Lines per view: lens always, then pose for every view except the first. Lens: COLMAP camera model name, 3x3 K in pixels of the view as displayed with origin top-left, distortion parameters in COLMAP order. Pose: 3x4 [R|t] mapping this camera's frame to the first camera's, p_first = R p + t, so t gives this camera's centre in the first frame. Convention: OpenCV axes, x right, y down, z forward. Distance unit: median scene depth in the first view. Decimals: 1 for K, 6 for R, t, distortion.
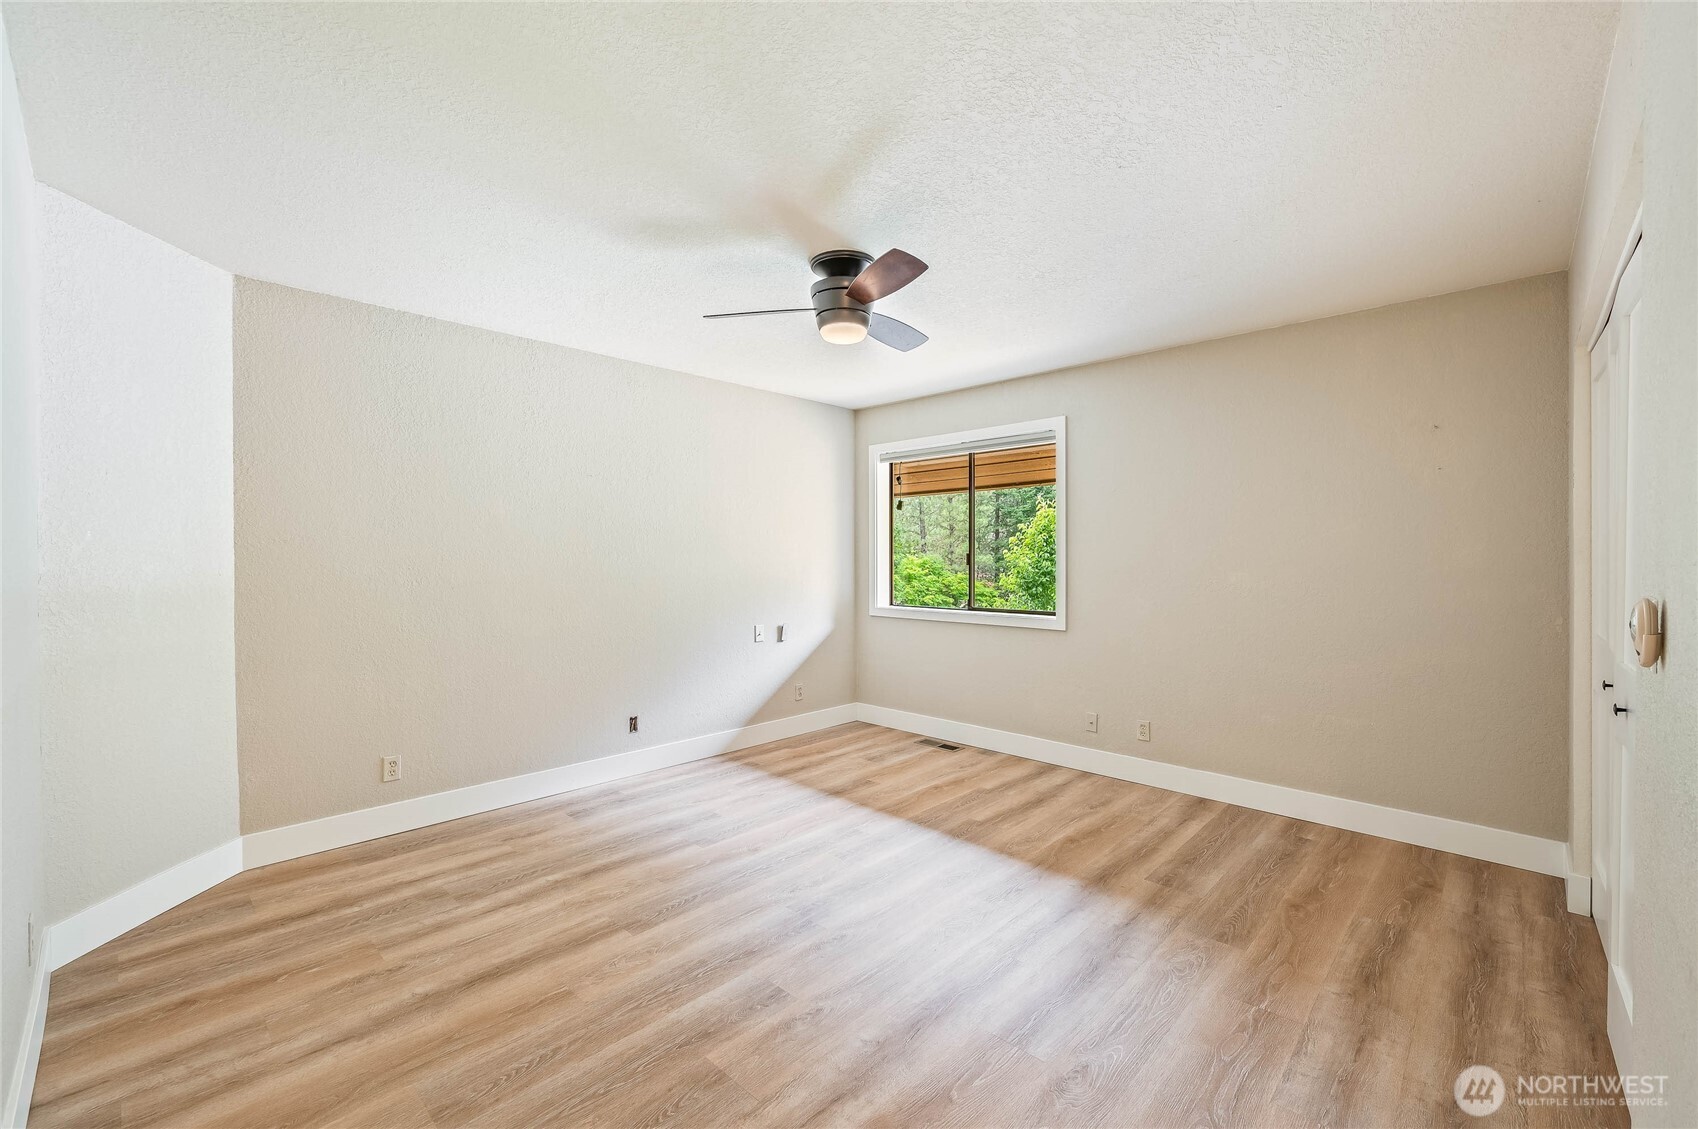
lens RADIAL K [[683.8, 0, 842.3], [0, 683.8, 568.6], [0, 0, 1]] dist [0.000787, 0.000383]
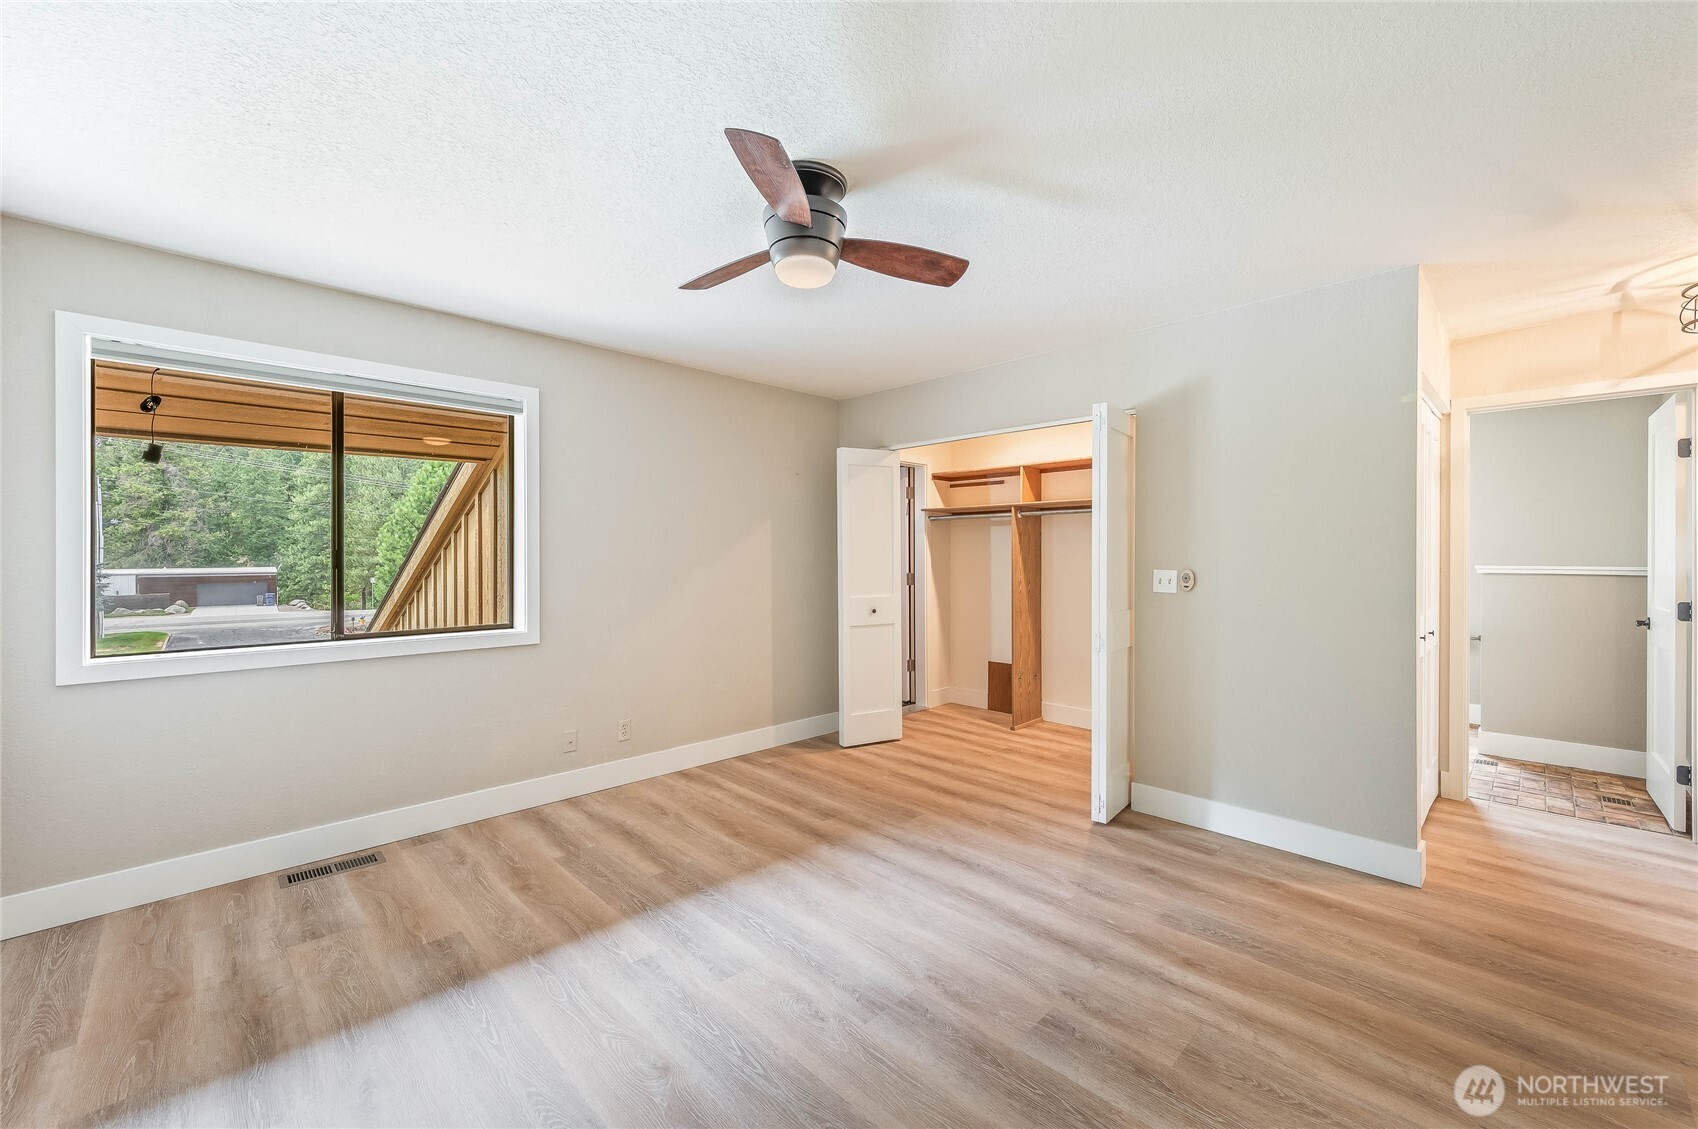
lens RADIAL K [[683.8, 0, 846.3], [0, 683.8, 550.9], [0, 0, 1]] dist [0.000787, 0.000383]
pose [[0.043083, 0.002323, 0.999069, -0.581362], [0.019586, 0.999803, -0.003169, -0.014170], [-0.998880, 0.019704, 0.043029, 0.683087]]
